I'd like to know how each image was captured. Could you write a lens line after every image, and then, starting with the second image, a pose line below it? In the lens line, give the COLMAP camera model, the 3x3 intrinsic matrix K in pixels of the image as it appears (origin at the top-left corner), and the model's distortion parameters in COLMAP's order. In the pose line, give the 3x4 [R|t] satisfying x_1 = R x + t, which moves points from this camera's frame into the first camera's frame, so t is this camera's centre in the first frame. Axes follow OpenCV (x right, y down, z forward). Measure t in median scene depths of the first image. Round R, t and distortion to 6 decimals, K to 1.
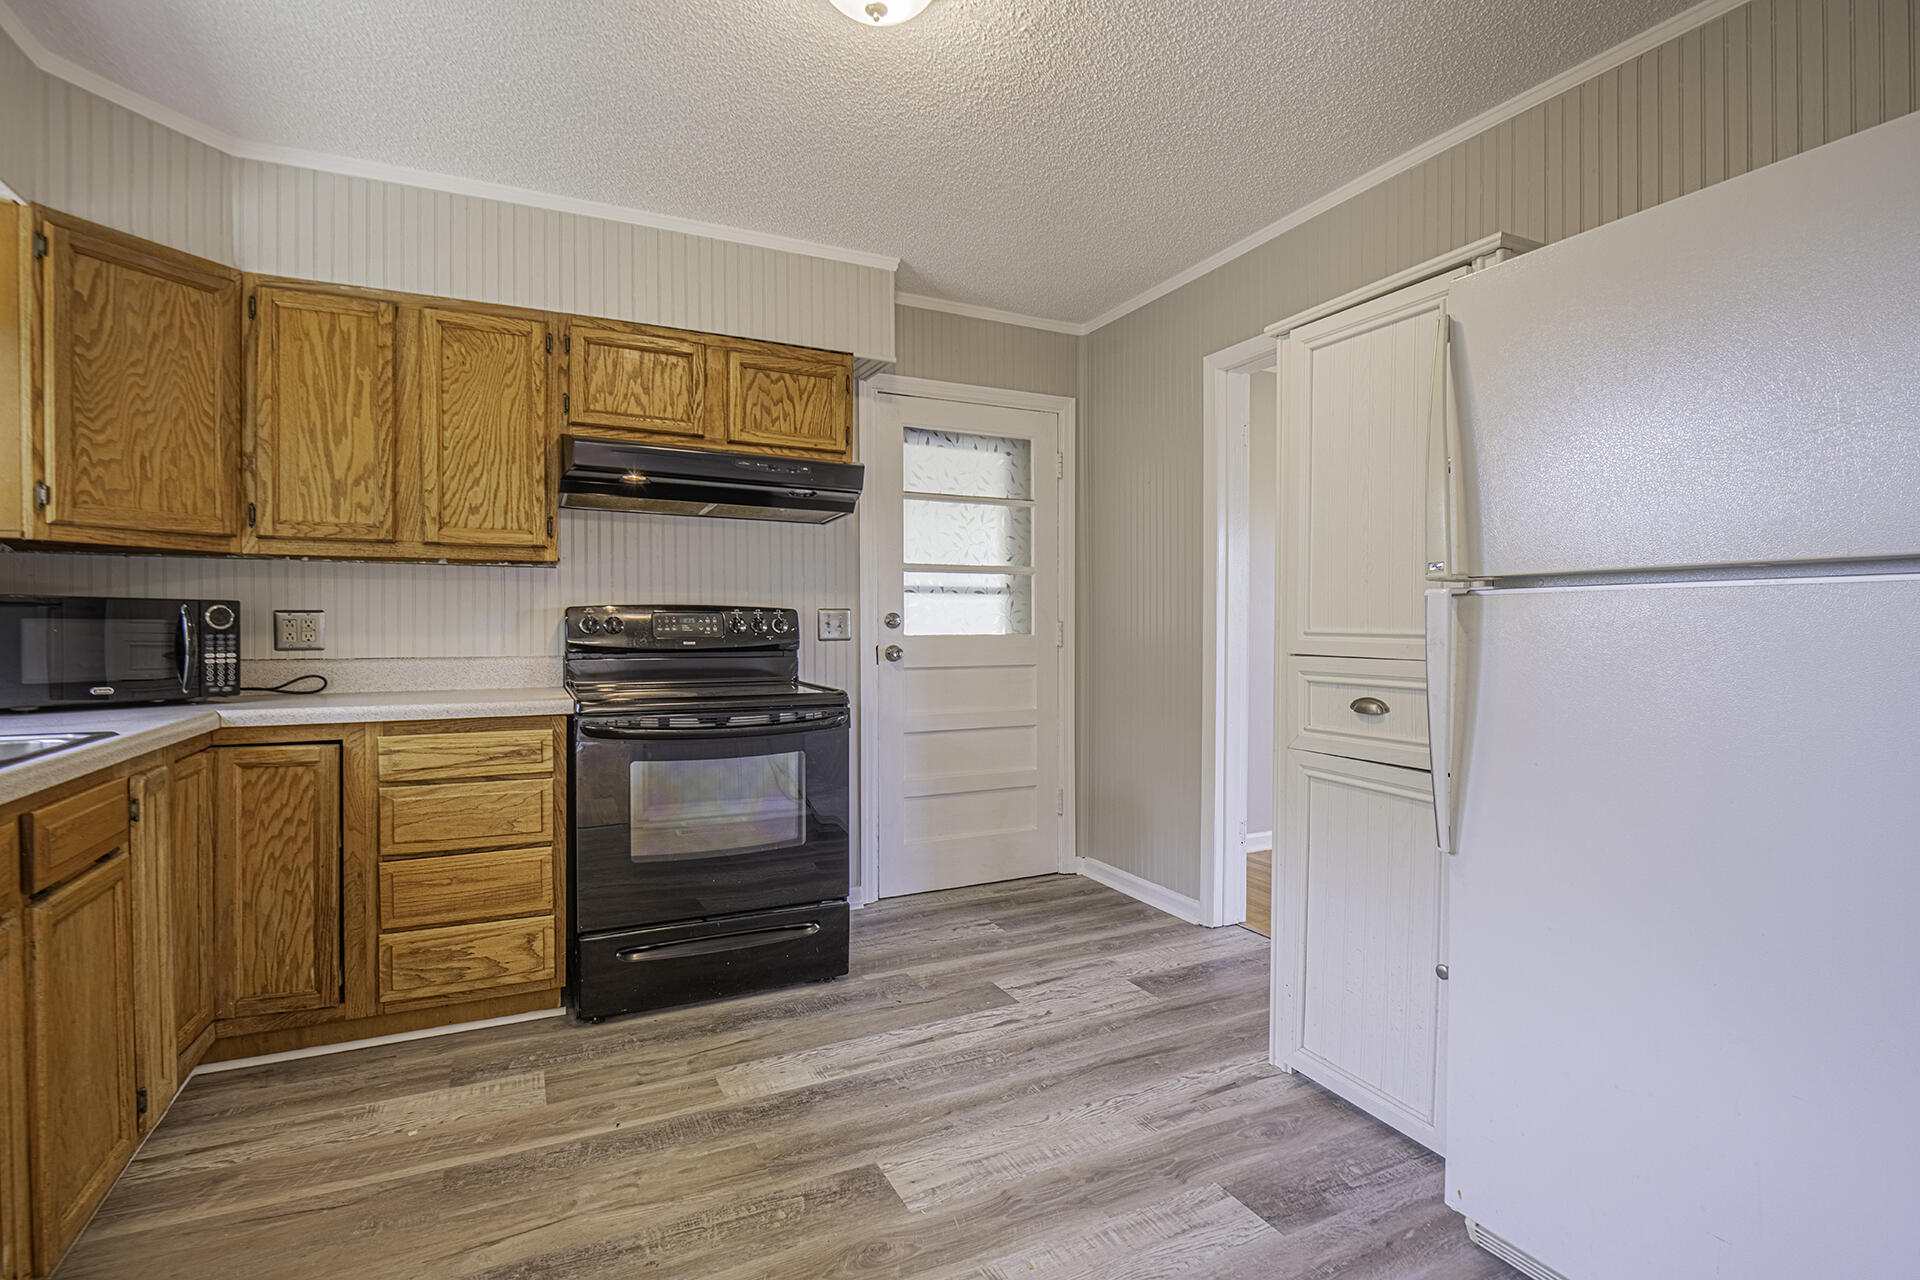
lens RADIAL K [[912.1, 0, 968.1], [0, 912.1, 627.4], [0, 0, 1]] dist [-0.007669, -0.005807]
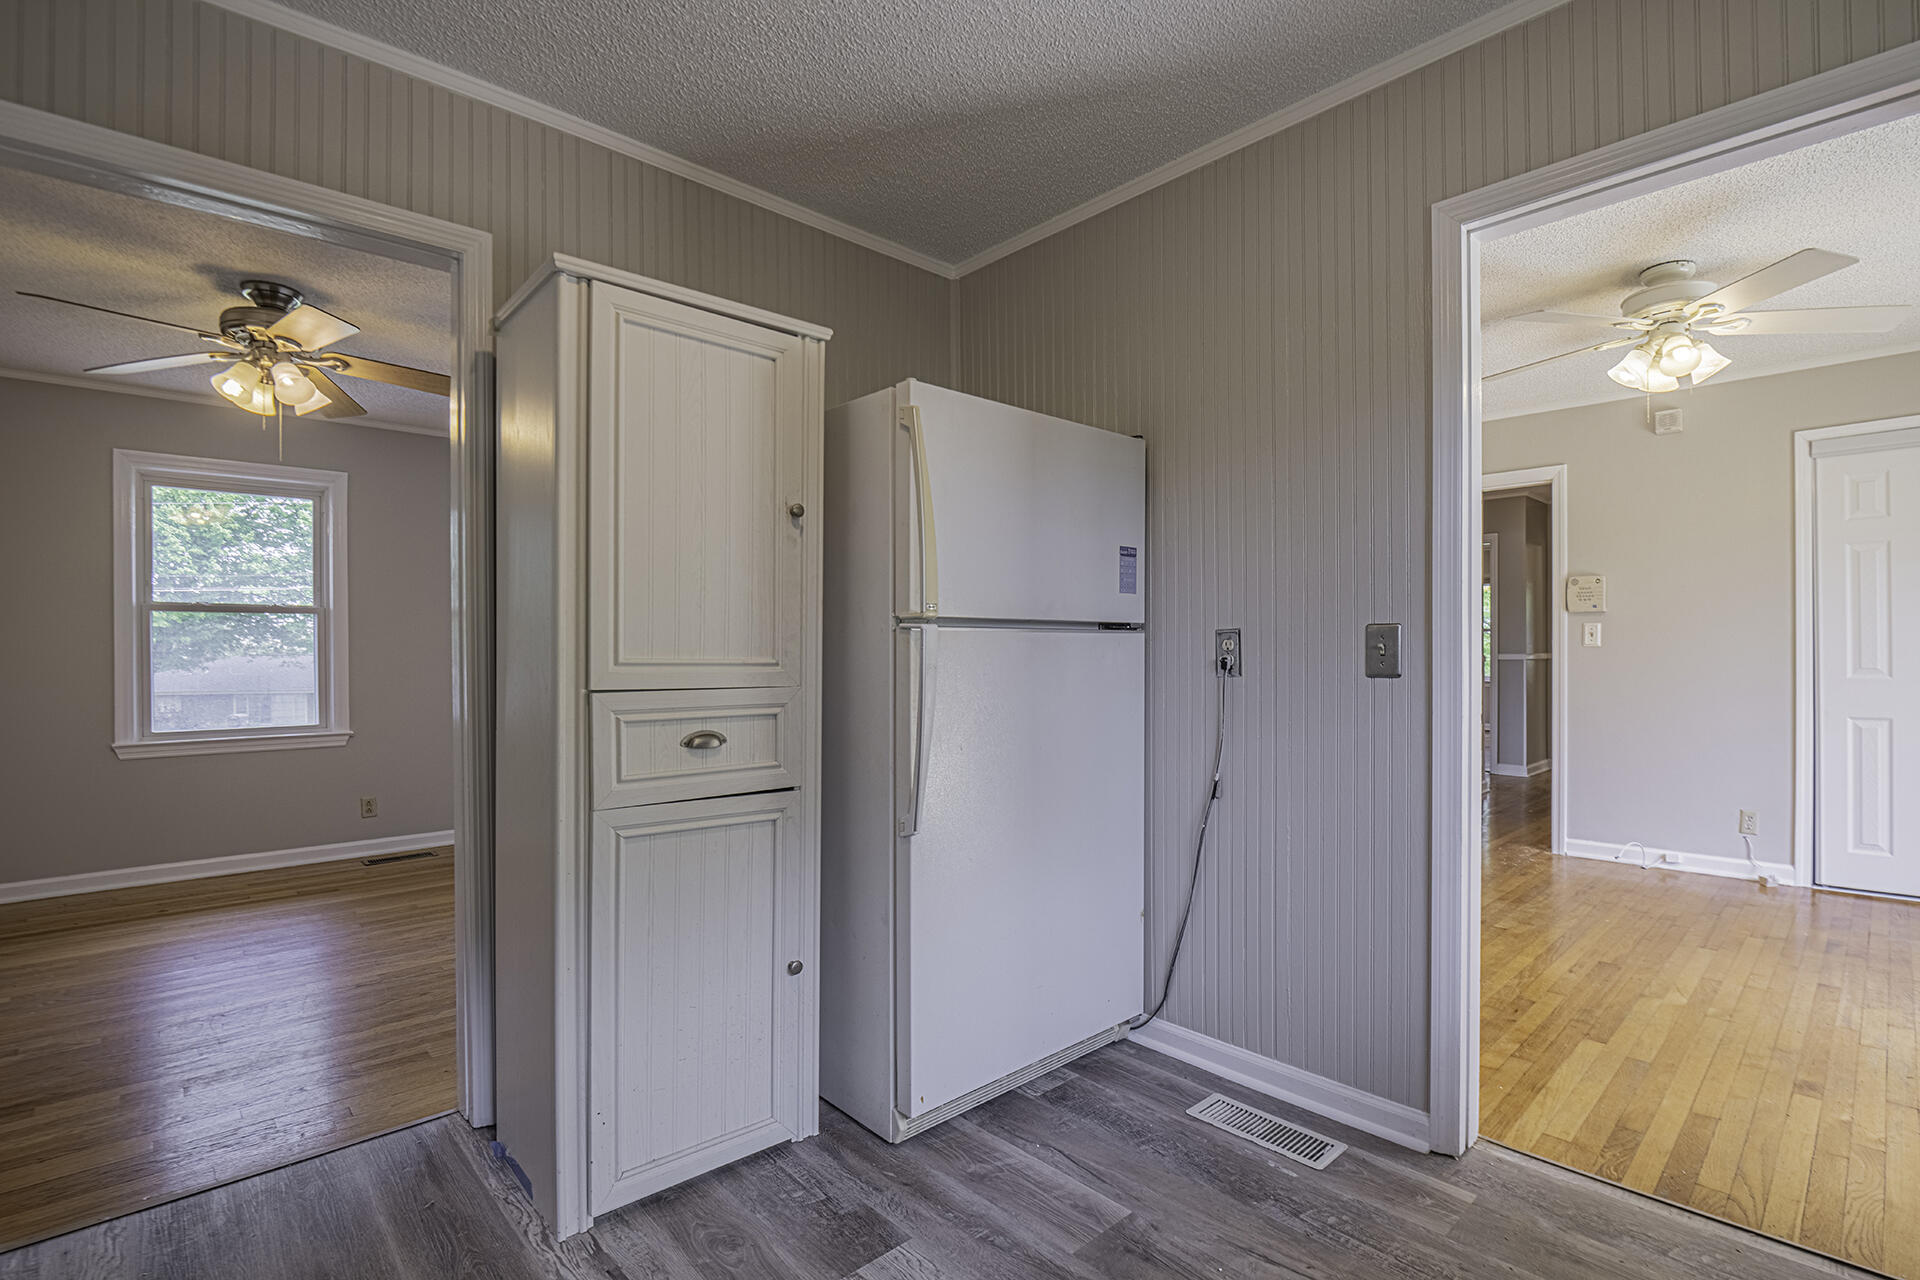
lens RADIAL K [[912.1, 0, 997.2], [0, 912.1, 663.1], [0, 0, 1]] dist [-0.007669, -0.005807]
pose [[-0.323072, -0.008770, 0.946334, -0.556366], [0.008915, 0.999884, 0.012310, -0.002763], [-0.946332, 0.012414, -0.322957, 1.031618]]
